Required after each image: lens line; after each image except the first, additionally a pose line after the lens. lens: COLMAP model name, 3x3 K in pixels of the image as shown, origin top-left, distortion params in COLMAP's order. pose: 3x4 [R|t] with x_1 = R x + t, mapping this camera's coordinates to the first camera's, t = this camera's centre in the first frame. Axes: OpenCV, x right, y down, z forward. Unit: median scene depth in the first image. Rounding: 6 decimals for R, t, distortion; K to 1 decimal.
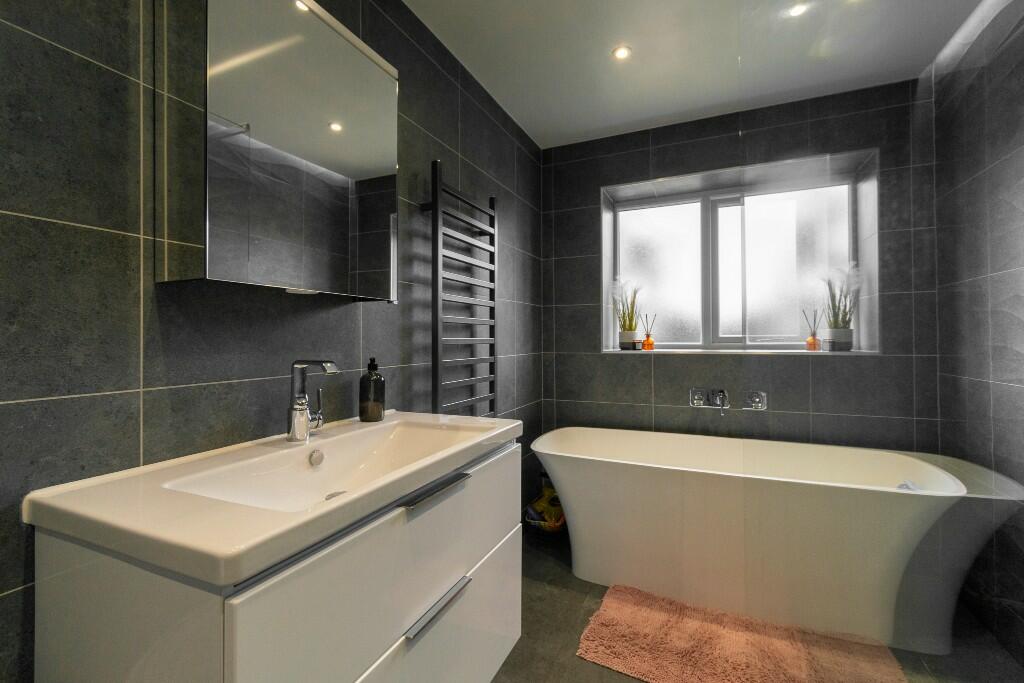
lens RADIAL K [[453.4, 0, 512.1], [0, 453.4, 335.9], [0, 0, 1]] dist [0.004152, -0.001632]
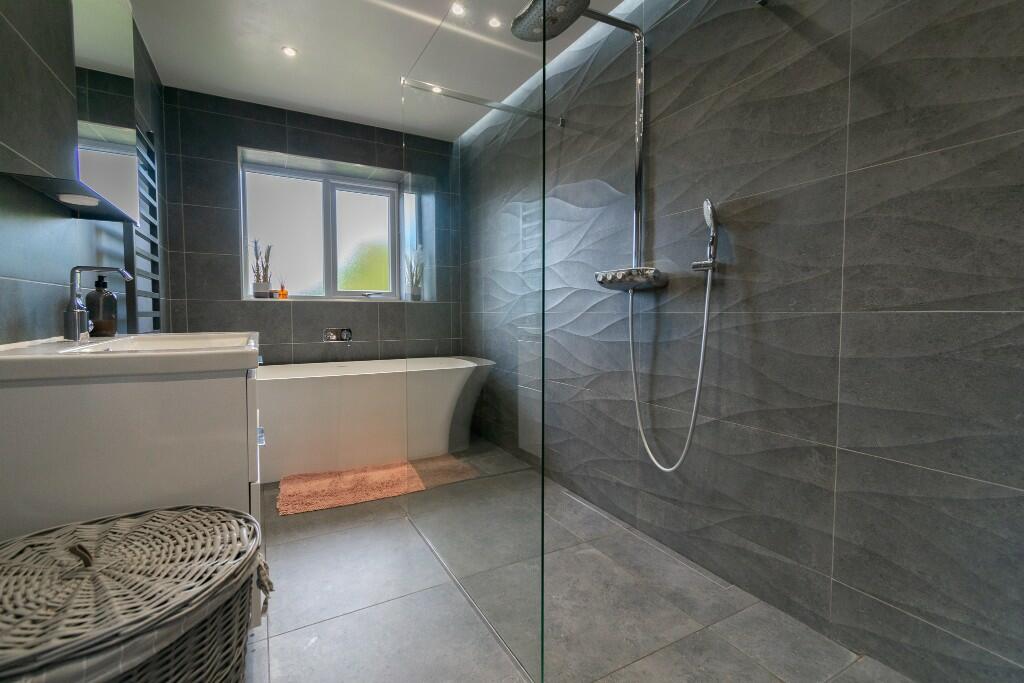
lens RADIAL K [[453.4, 0, 514.1], [0, 453.4, 332.7], [0, 0, 1]] dist [0.004152, -0.001632]
pose [[0.597734, -0.028866, 0.801175, -0.385948], [-0.009696, 0.999018, 0.043228, 0.082953], [-0.801636, -0.033607, 0.596867, -0.251118]]
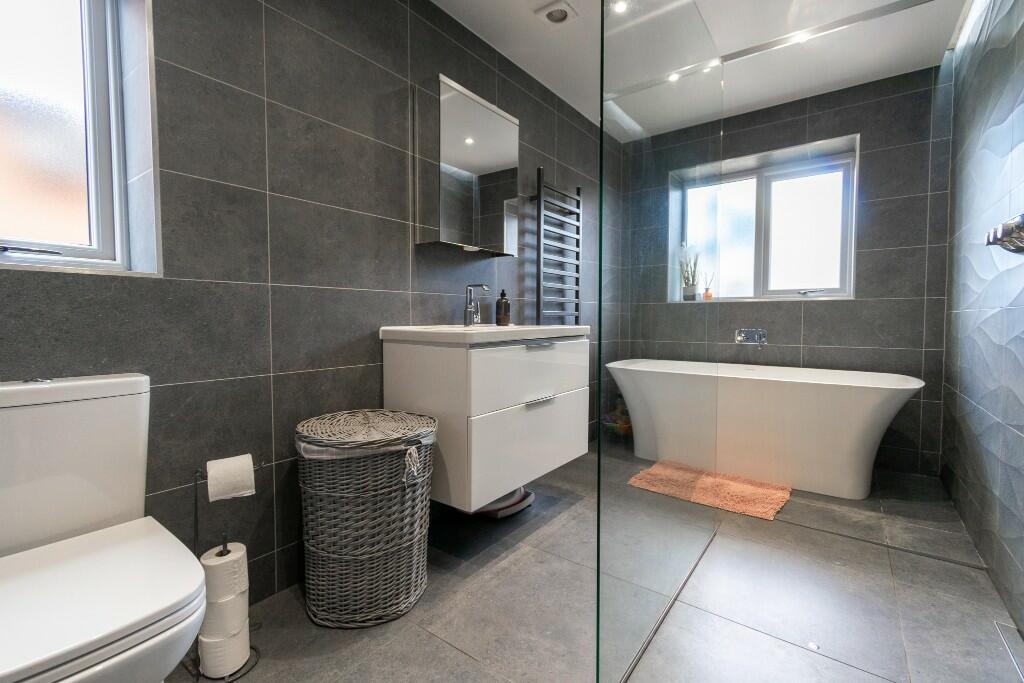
lens RADIAL K [[453.4, 0, 510.0], [0, 453.4, 334.1], [0, 0, 1]] dist [0.004152, -0.001632]
pose [[0.974923, 0.015022, -0.222034, 0.069772], [-0.005592, 0.999058, 0.043038, 0.095936], [0.222471, -0.040717, 0.974089, -0.458964]]
